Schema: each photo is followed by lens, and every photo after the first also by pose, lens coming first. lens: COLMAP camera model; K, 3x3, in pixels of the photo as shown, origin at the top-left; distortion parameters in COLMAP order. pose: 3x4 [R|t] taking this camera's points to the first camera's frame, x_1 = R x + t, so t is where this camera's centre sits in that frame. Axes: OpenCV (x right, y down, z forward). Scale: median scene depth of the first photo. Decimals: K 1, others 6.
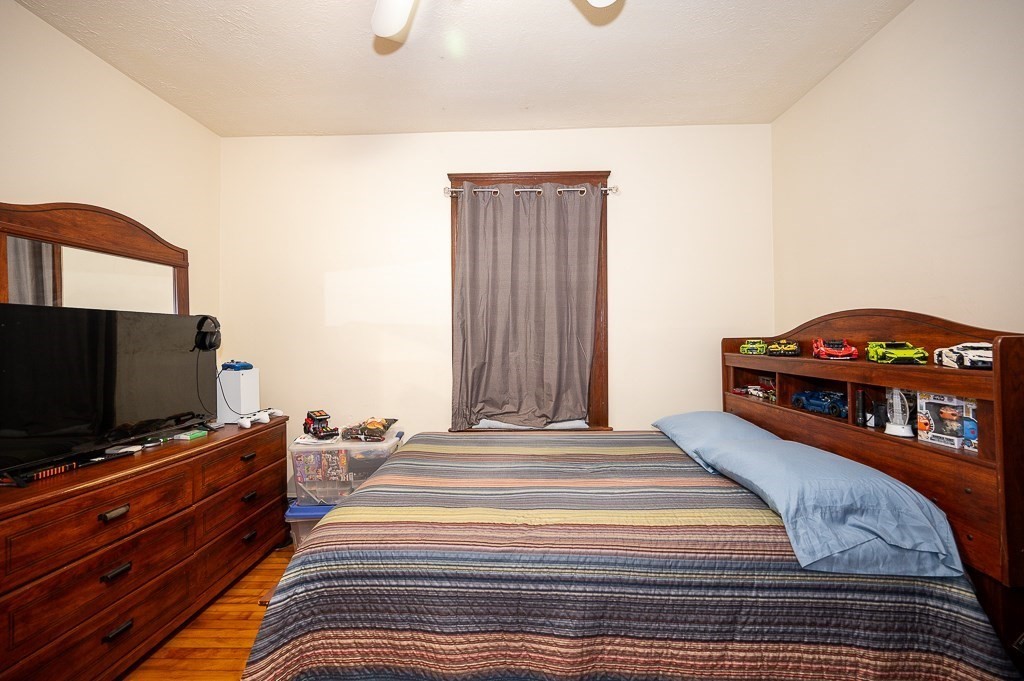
lens RADIAL K [[414.6, 0, 513.9], [0, 414.6, 335.6], [0, 0, 1]] dist [-0.000291, 0.000063]
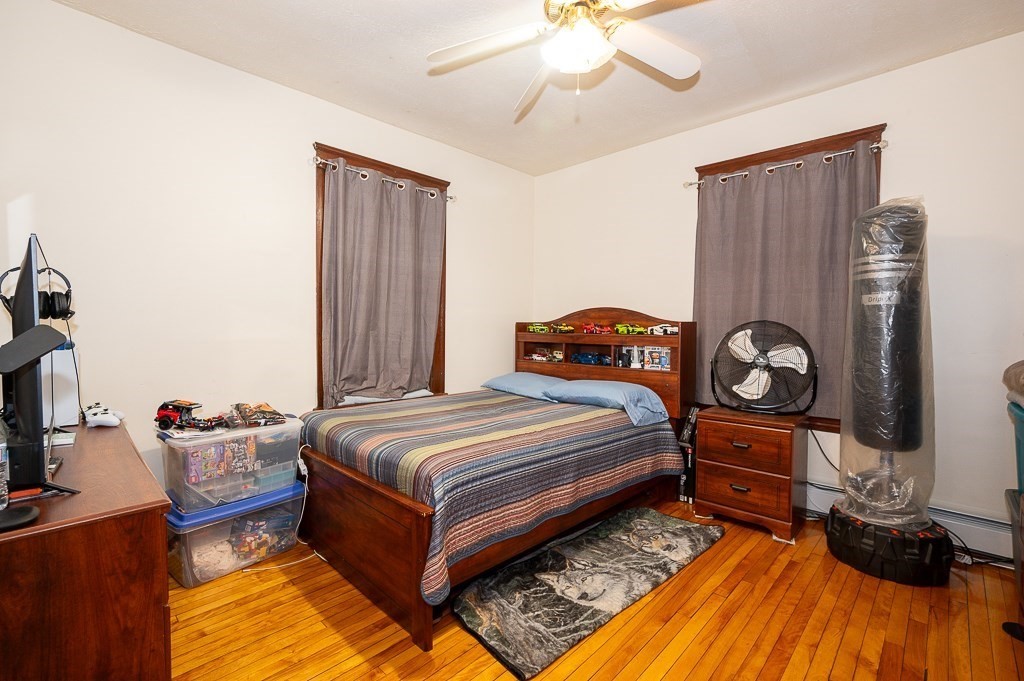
lens RADIAL K [[463.9, 0, 510.2], [0, 463.9, 340.9], [0, 0, 1]] dist [0.001659, -0.000070]
pose [[0.677357, -0.004433, 0.735641, -1.239889], [-0.021939, 0.999415, 0.026224, 0.053240], [-0.735327, -0.033902, 0.676864, -0.121475]]
